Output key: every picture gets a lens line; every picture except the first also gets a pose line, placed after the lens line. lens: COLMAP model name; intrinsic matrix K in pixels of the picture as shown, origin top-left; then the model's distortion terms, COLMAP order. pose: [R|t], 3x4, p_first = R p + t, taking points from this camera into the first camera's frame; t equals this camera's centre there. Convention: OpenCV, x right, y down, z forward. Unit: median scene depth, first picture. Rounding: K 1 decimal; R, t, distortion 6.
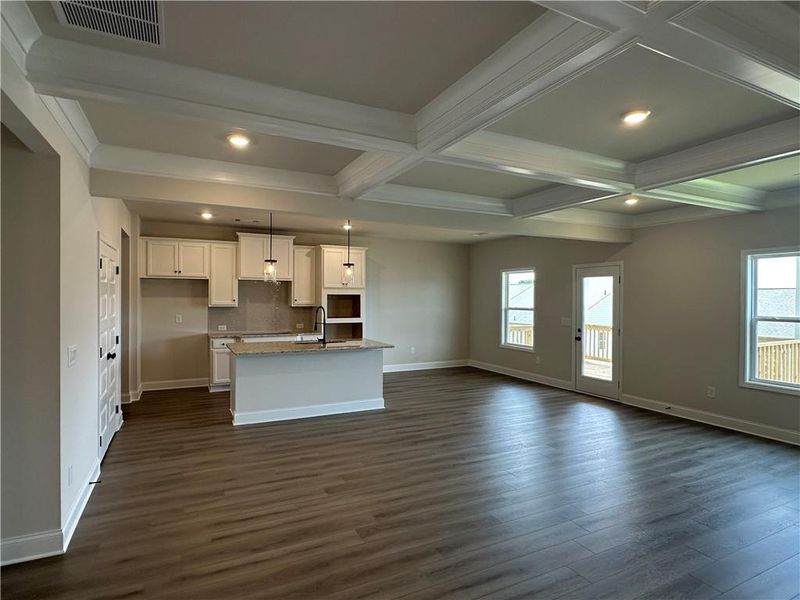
lens RADIAL K [[436.6, 0, 397.6], [0, 436.6, 301.0], [0, 0, 1]] dist [-0.001227, 0.000357]
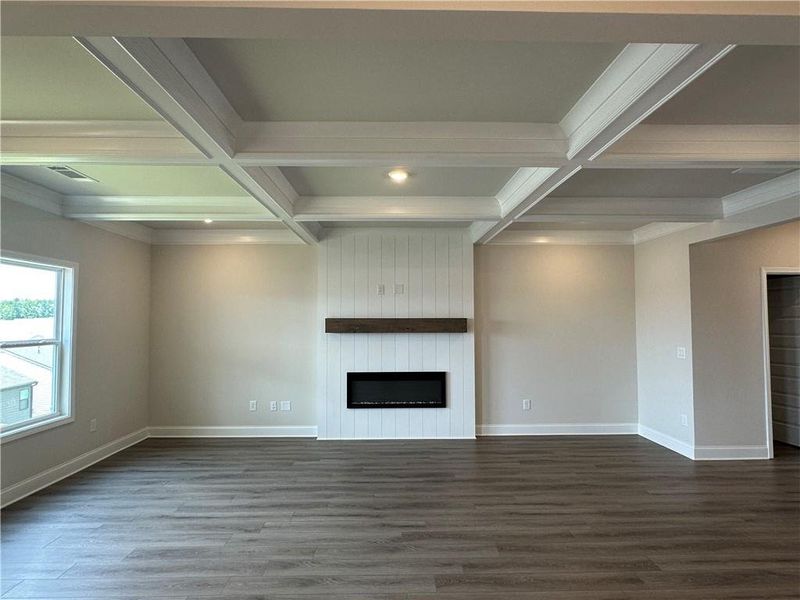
lens RADIAL K [[436.6, 0, 397.6], [0, 436.6, 301.0], [0, 0, 1]] dist [-0.001227, 0.000357]
pose [[-0.901496, 0.013634, 0.432573, 0.000171], [-0.000074, 0.999499, -0.031657, -0.006979], [-0.432788, -0.028571, -0.901043, 1.022883]]
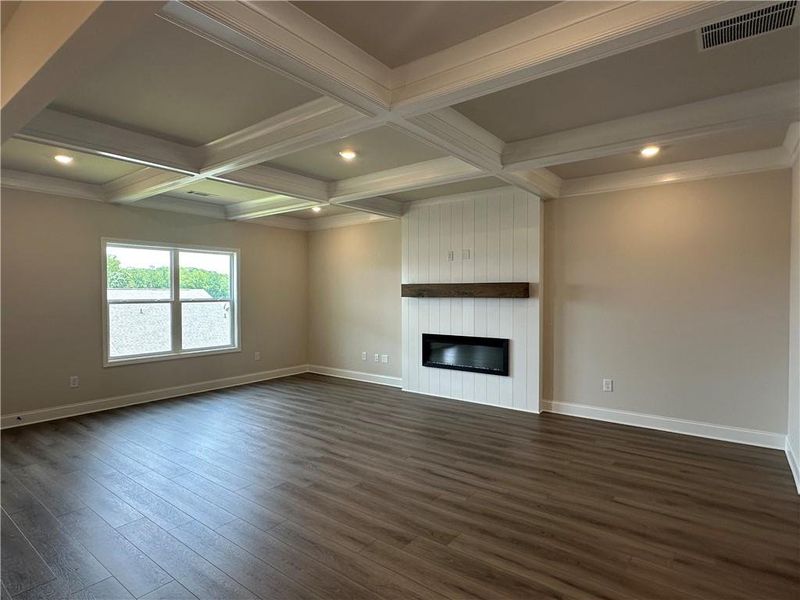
lens RADIAL K [[436.6, 0, 397.6], [0, 436.6, 301.0], [0, 0, 1]] dist [-0.001227, 0.000357]
pose [[-0.433106, -0.023715, 0.901031, -0.399541], [0.007839, 0.999517, 0.030074, 0.009343], [-0.901309, 0.020088, -0.432710, 0.708791]]
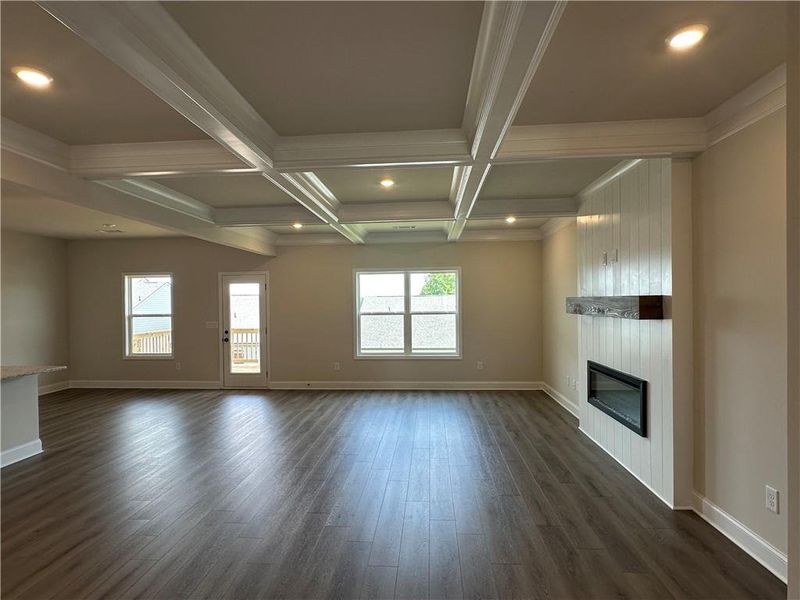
lens RADIAL K [[436.6, 0, 397.6], [0, 436.6, 301.0], [0, 0, 1]] dist [-0.001227, 0.000357]
pose [[0.513270, -0.011081, 0.858155, -0.368007], [0.023687, 0.999719, -0.001258, 0.000666], [-0.857900, 0.020973, 0.513388, 0.086240]]
